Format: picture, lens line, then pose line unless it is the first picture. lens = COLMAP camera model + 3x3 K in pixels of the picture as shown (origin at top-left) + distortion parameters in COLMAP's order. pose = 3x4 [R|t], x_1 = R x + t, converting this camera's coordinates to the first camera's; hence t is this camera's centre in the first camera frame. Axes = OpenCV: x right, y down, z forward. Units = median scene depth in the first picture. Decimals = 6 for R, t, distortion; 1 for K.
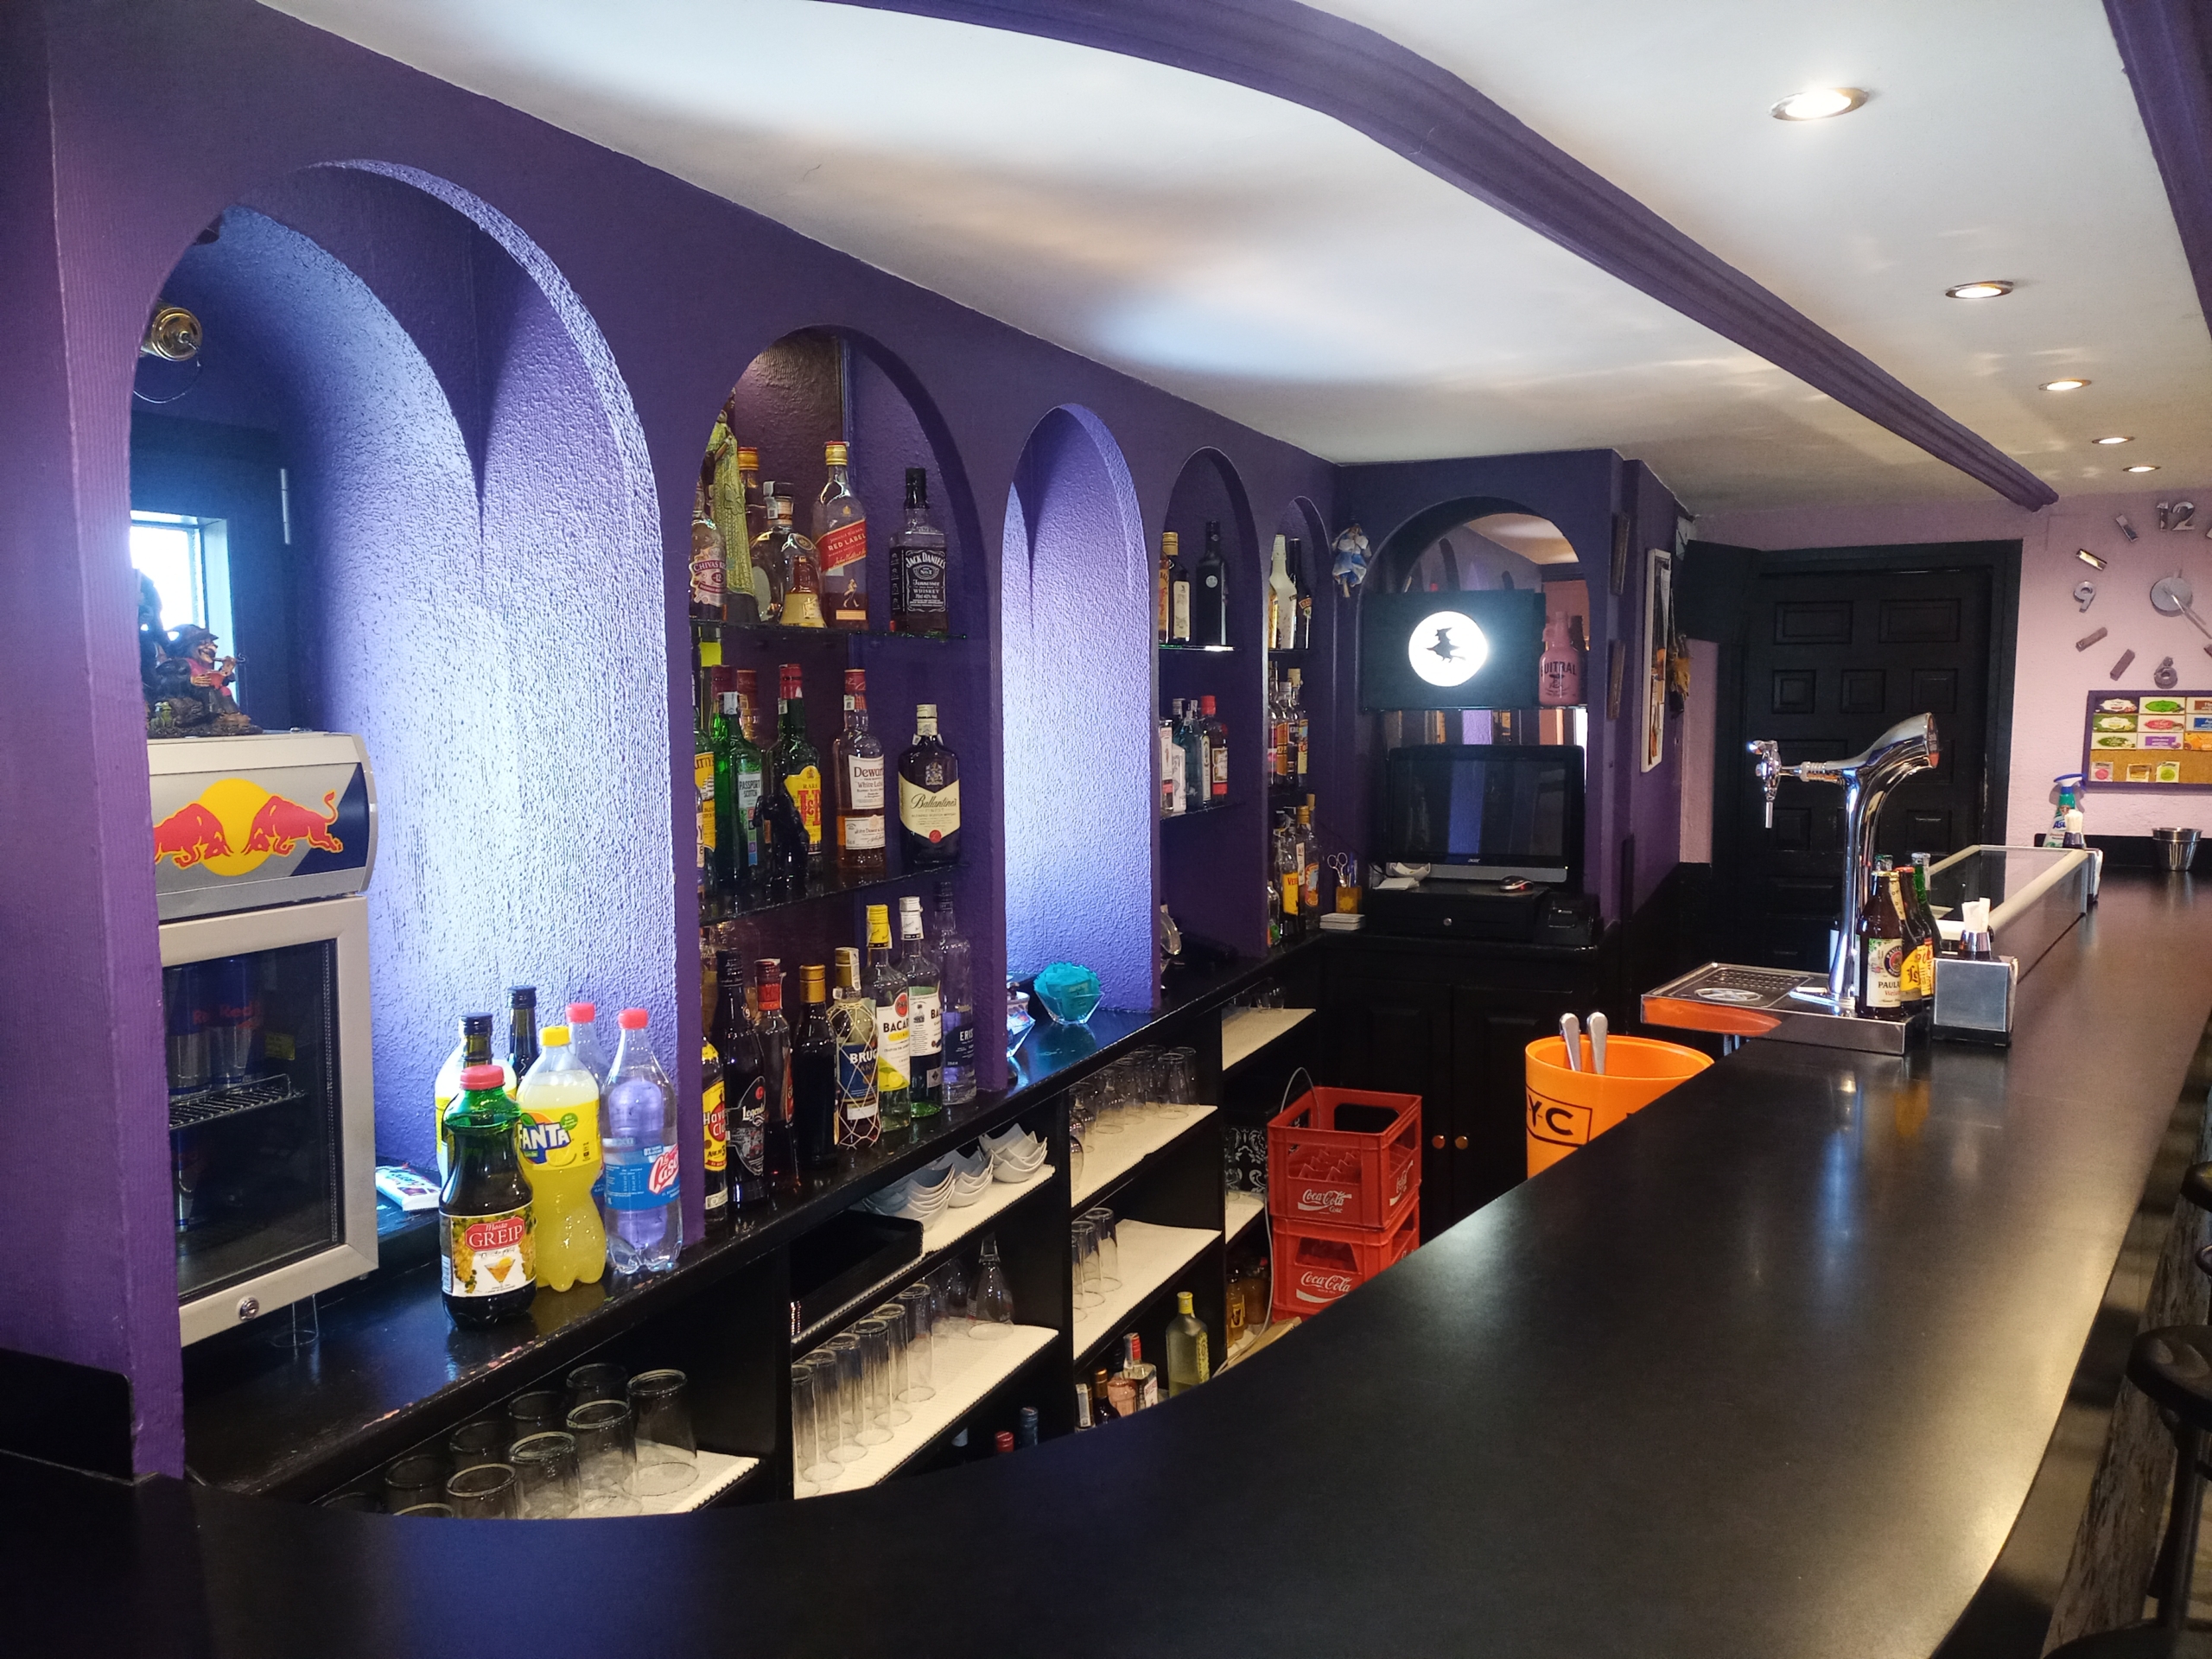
lens RADIAL K [[1623.5, 0, 1109.1], [0, 1623.5, 821.2], [0, 0, 1]] dist [0.063511, -0.063235]
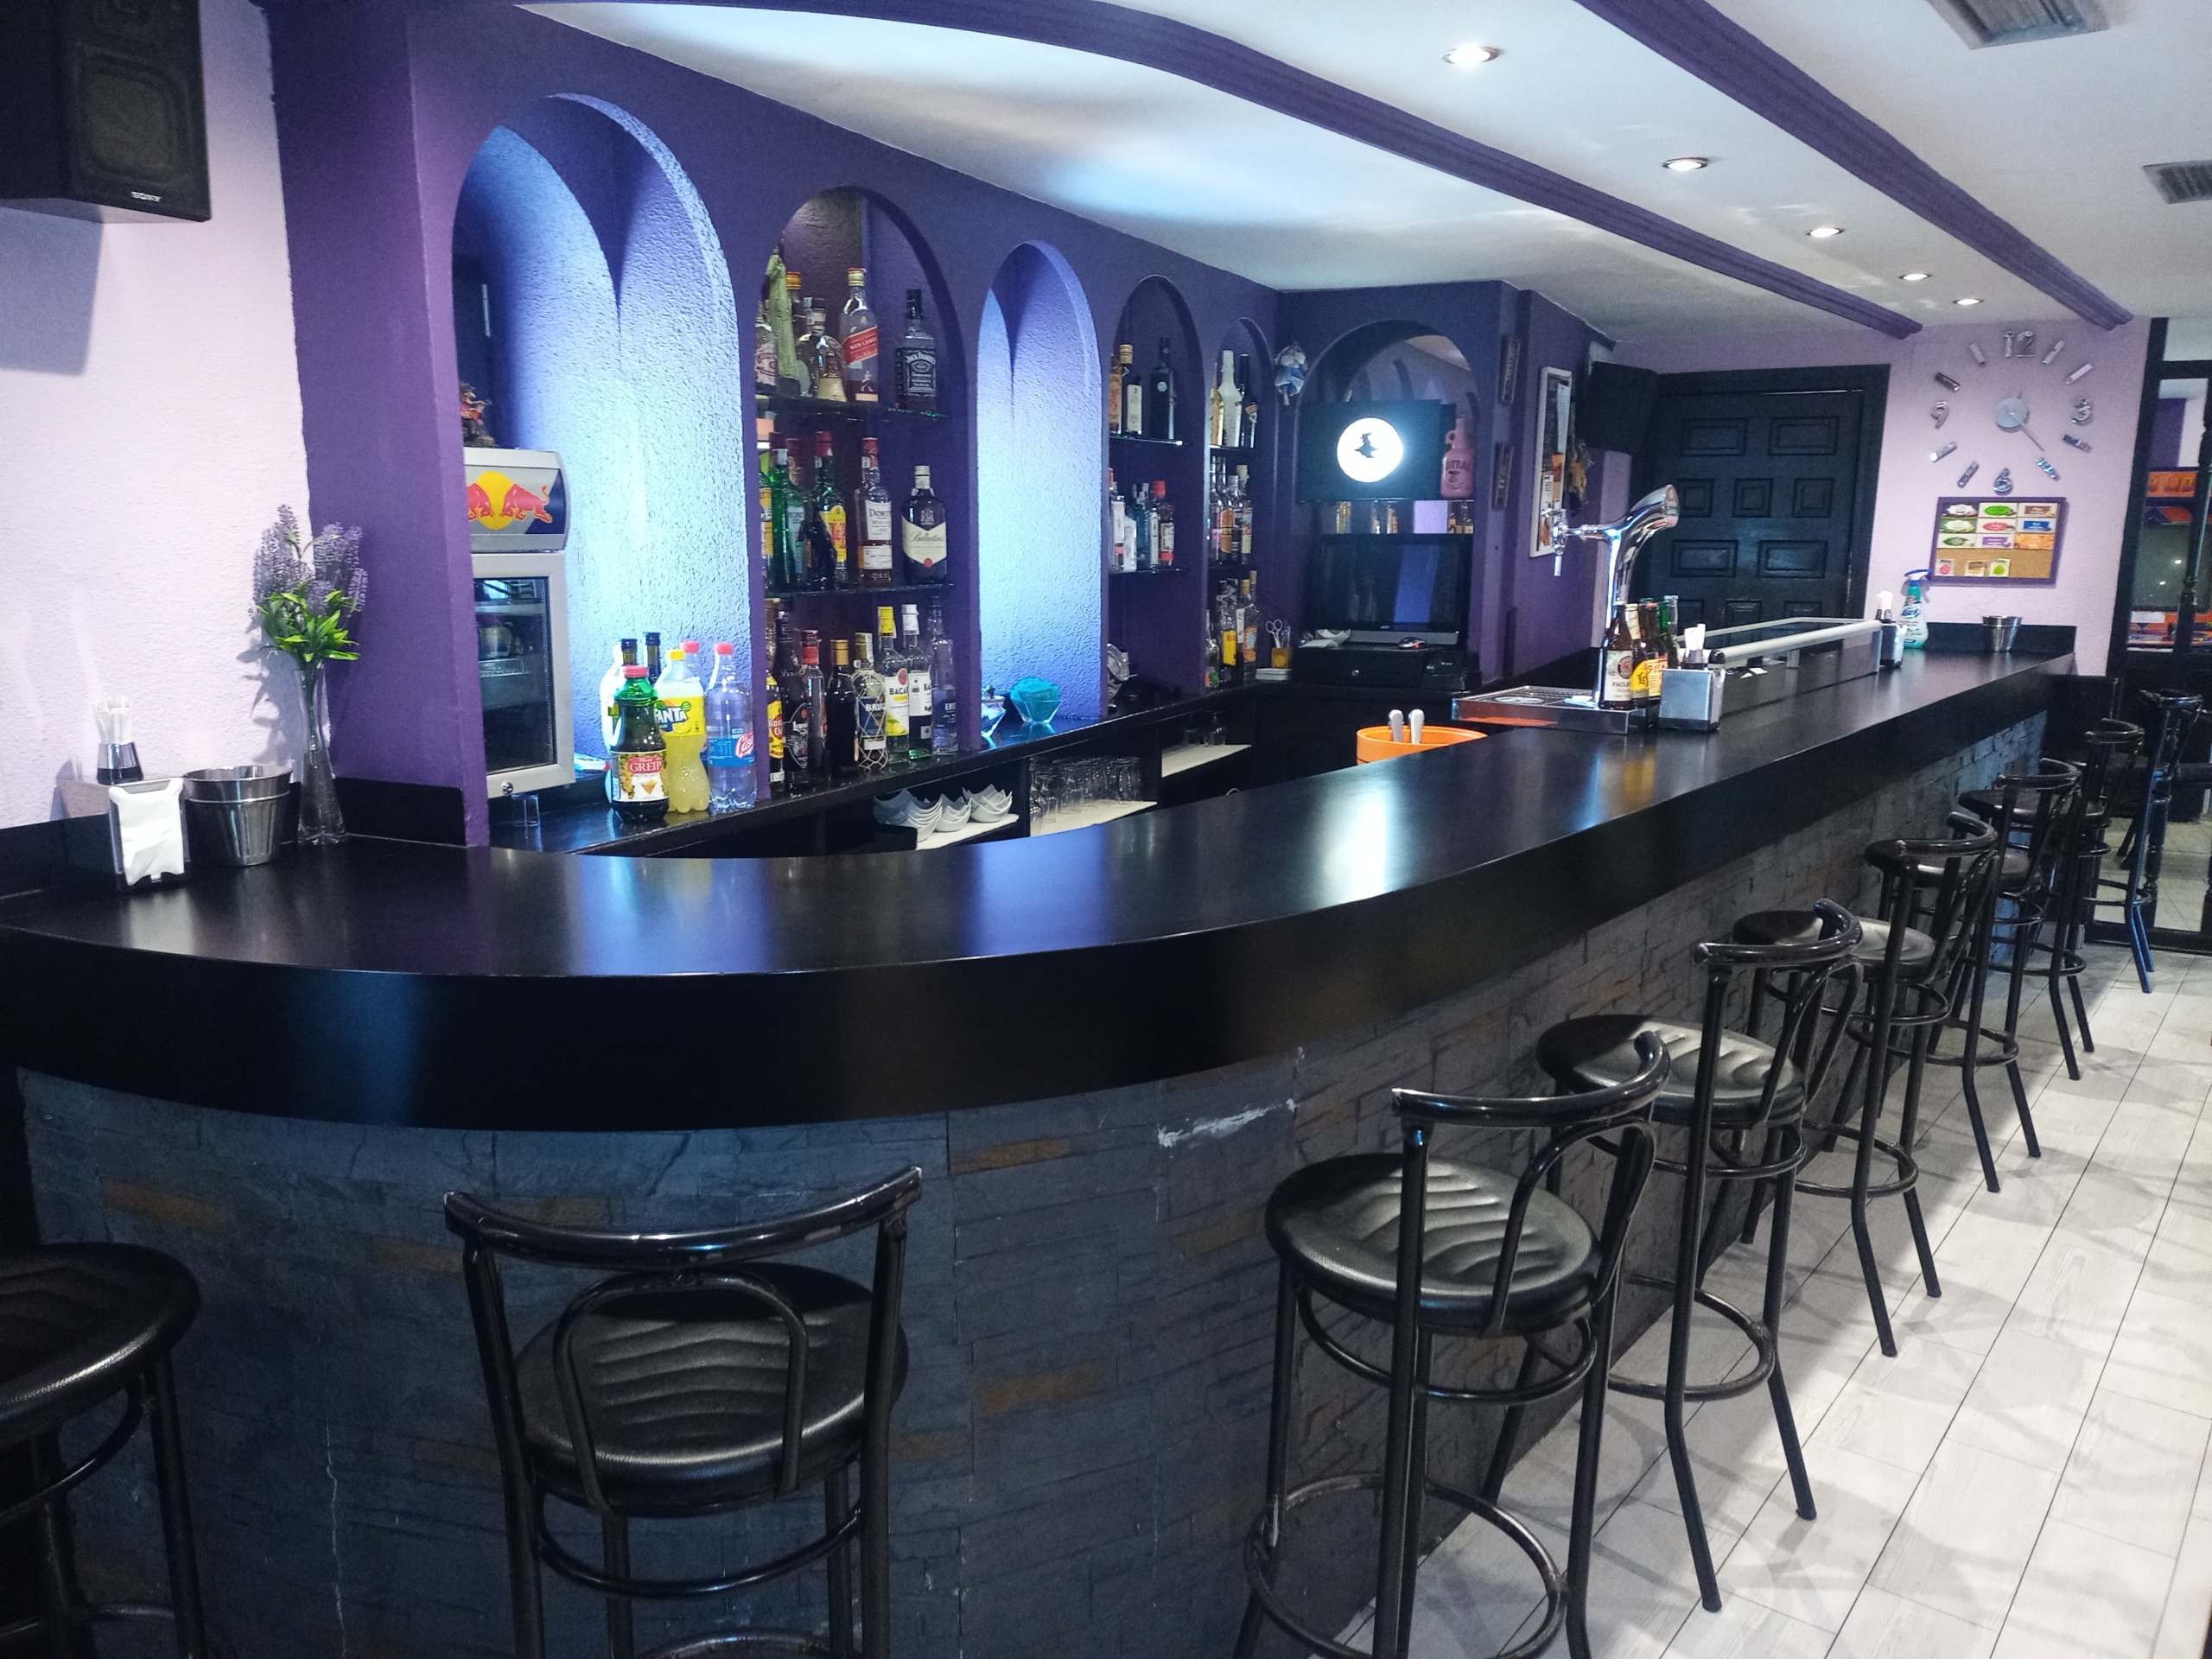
lens RADIAL K [[1623.5, 0, 1110.9], [0, 1623.5, 826.4], [0, 0, 1]] dist [0.063511, -0.063235]
pose [[0.999496, 0.018072, -0.026097, 0.091982], [-0.015367, 0.994834, 0.100349, 0.093800], [0.027775, -0.099897, 0.994610, -0.415520]]
